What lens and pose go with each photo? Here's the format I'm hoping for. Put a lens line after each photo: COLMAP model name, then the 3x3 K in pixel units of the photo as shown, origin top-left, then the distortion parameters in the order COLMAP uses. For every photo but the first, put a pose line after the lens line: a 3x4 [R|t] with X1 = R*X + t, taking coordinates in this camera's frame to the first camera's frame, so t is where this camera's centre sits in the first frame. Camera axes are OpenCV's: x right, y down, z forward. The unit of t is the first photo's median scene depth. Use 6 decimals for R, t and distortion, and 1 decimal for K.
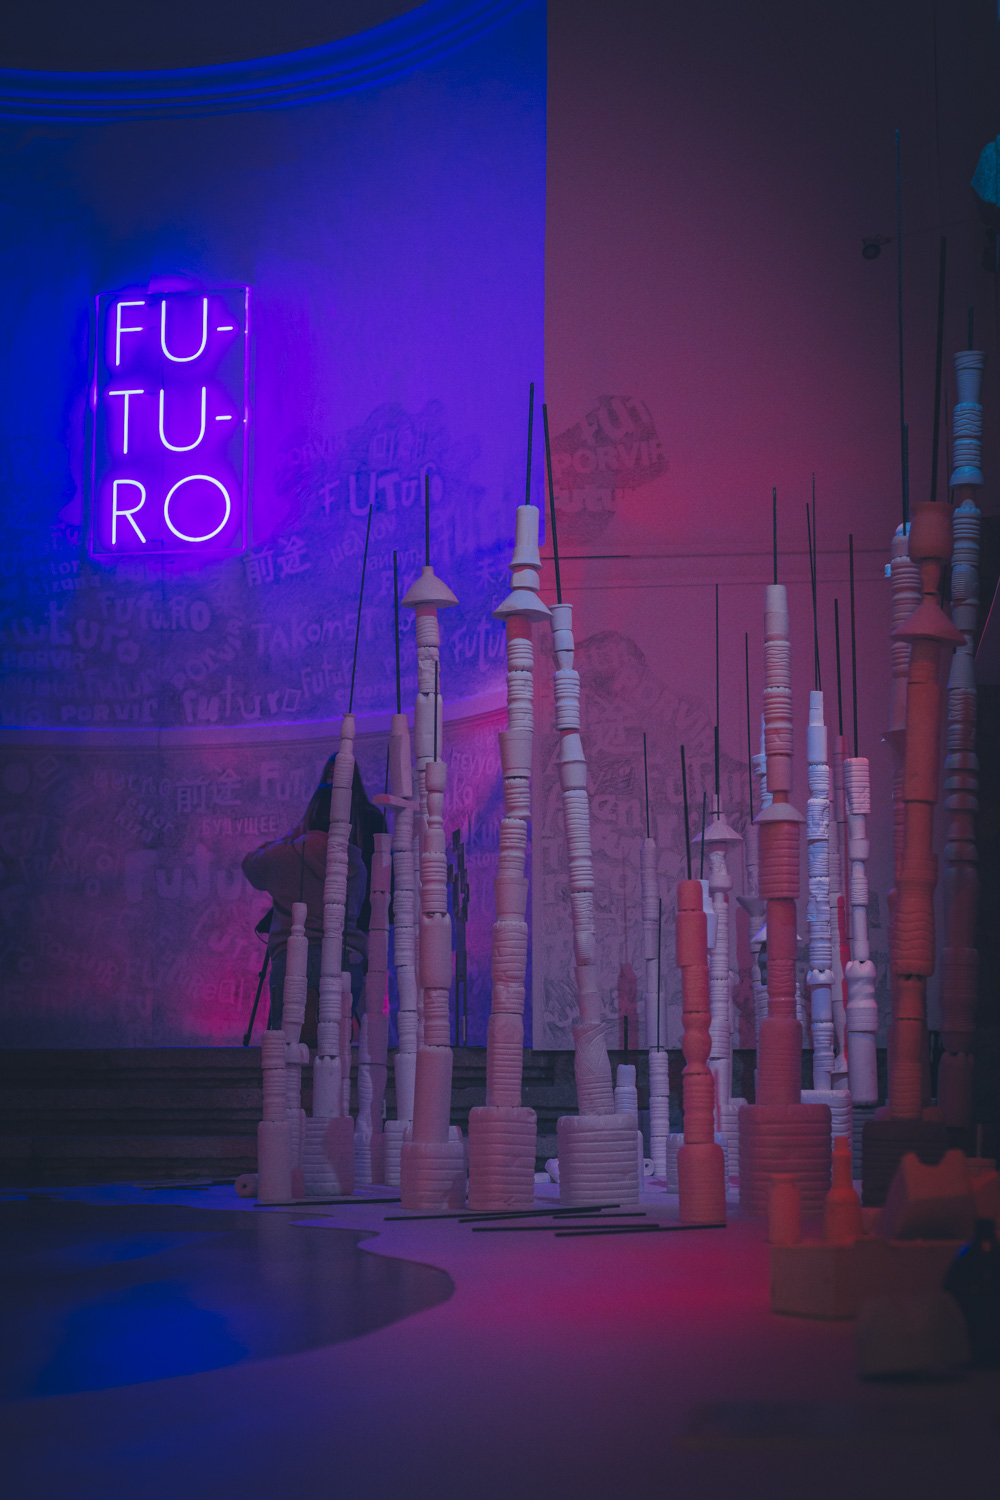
lens RADIAL K [[2437.4, 0, 533.1], [0, 2437.4, 819.9], [0, 0, 1]] dist [-0.109188, -0.111830]
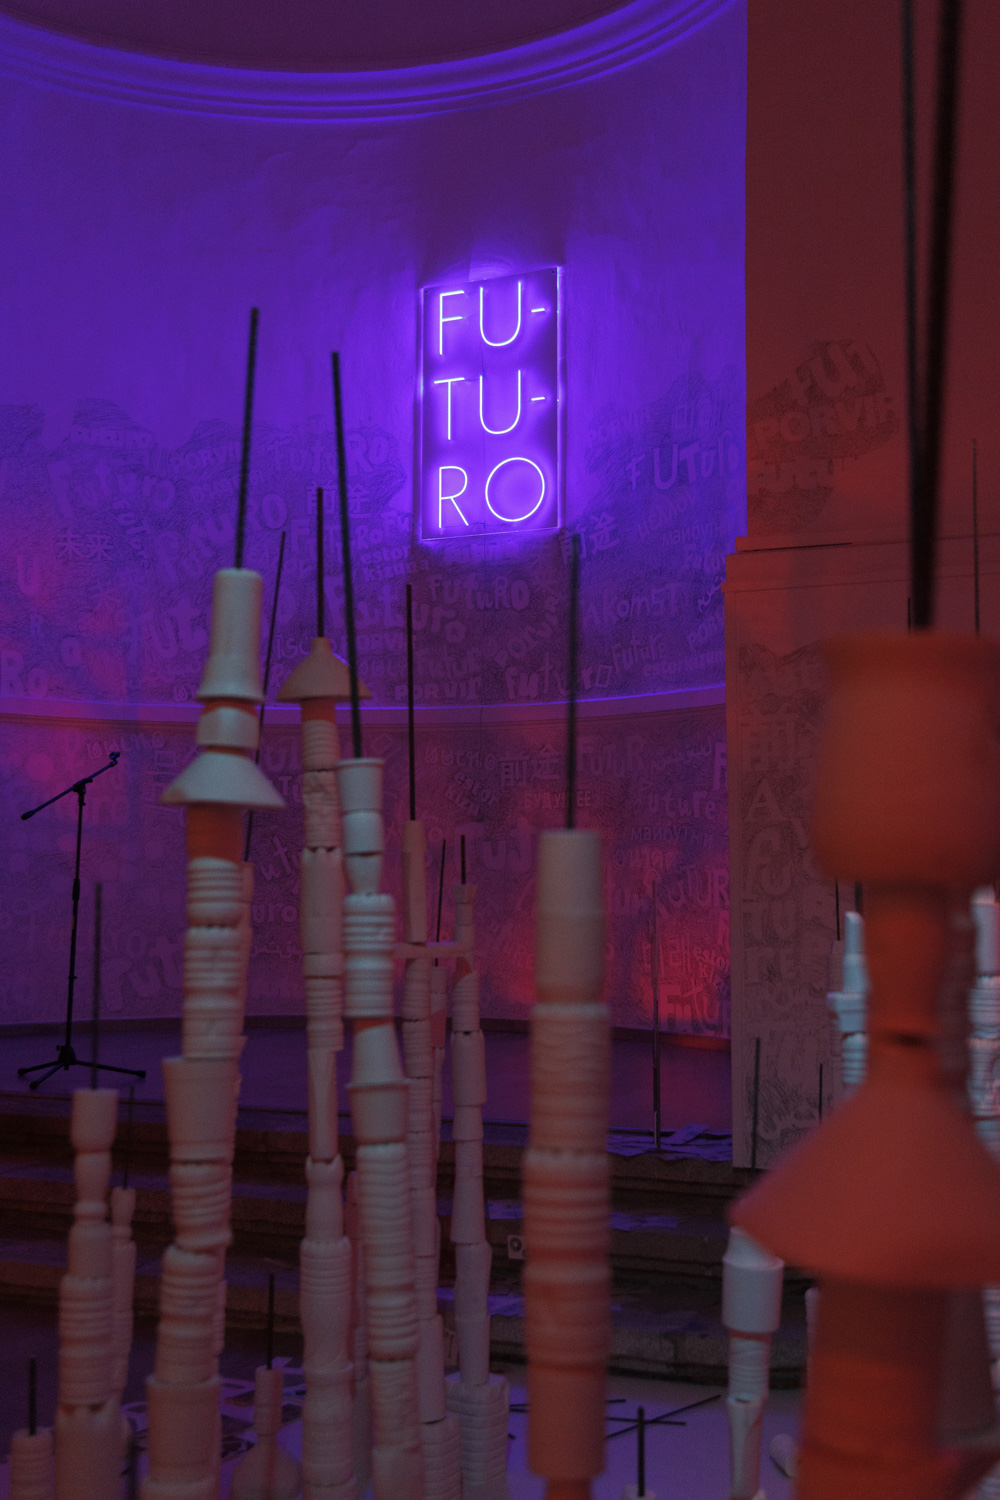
lens RADIAL K [[1728.9, 0, 500.0], [0, 1728.9, 750.0], [0, 0, 1]] dist [0.005594, -0.020273]
pose [[0.959598, -0.017483, -0.280832, 0.062197], [0.028446, 0.998982, 0.035006, -0.045723], [0.279934, -0.041580, 0.959118, 0.302155]]
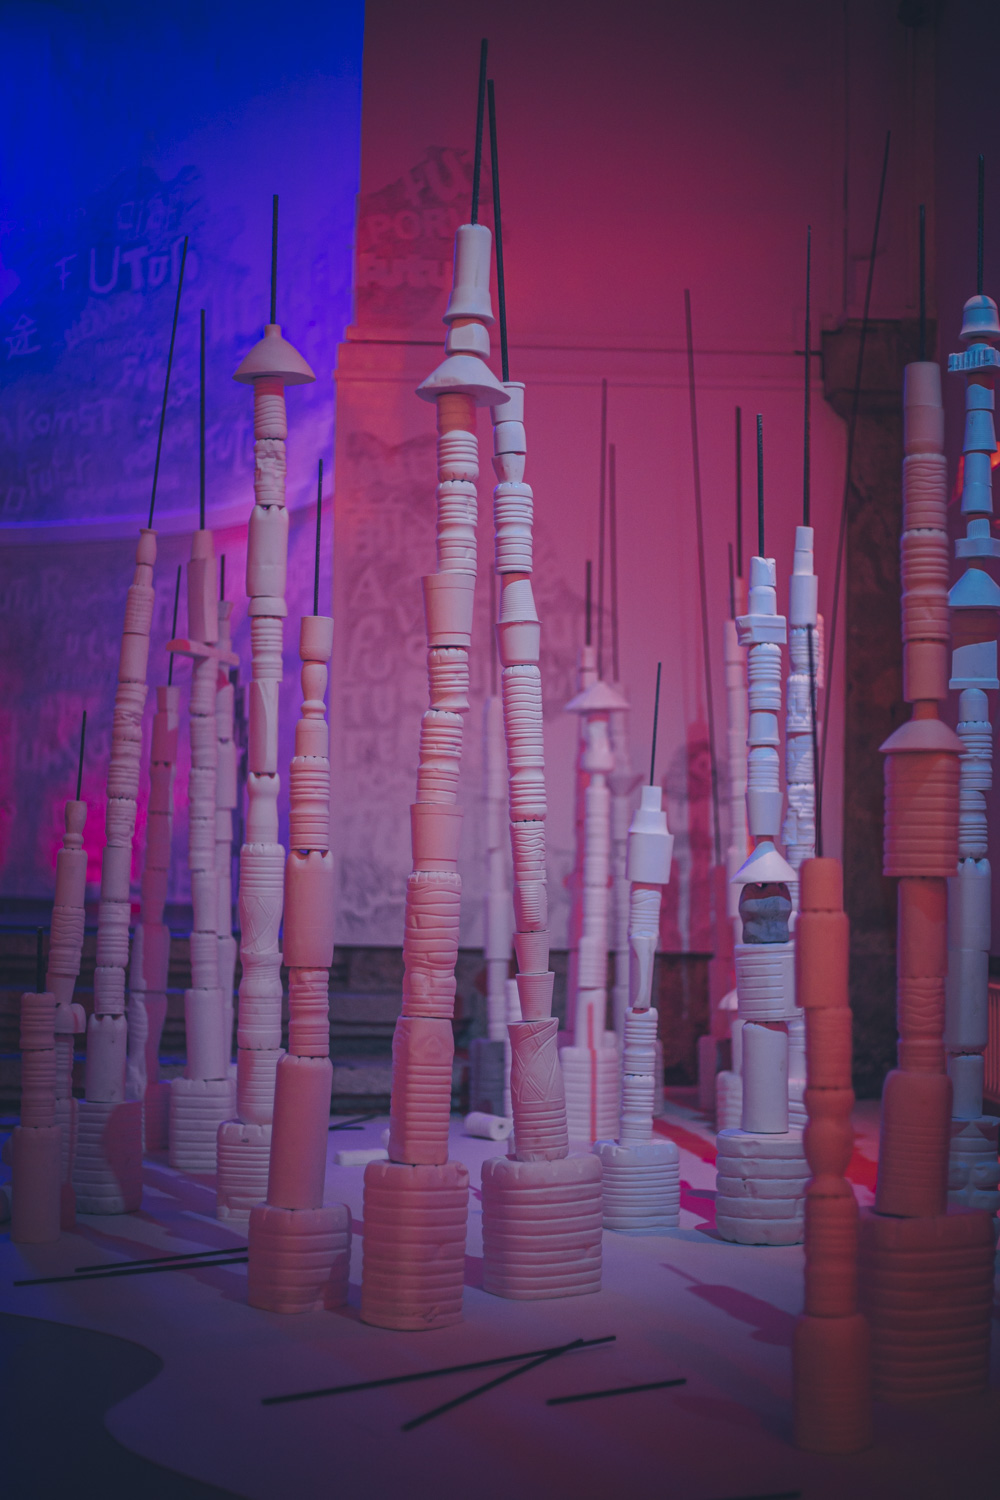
lens RADIAL K [[2221.7, 0, 500.0], [0, 2221.7, 750.0], [0, 0, 1]] dist [-0.113817, 0.014756]
pose [[0.990283, 0.030994, 0.135571, -0.031127], [-0.038910, 0.997665, 0.056131, -0.010226], [-0.133514, -0.060861, 0.989176, 0.180024]]
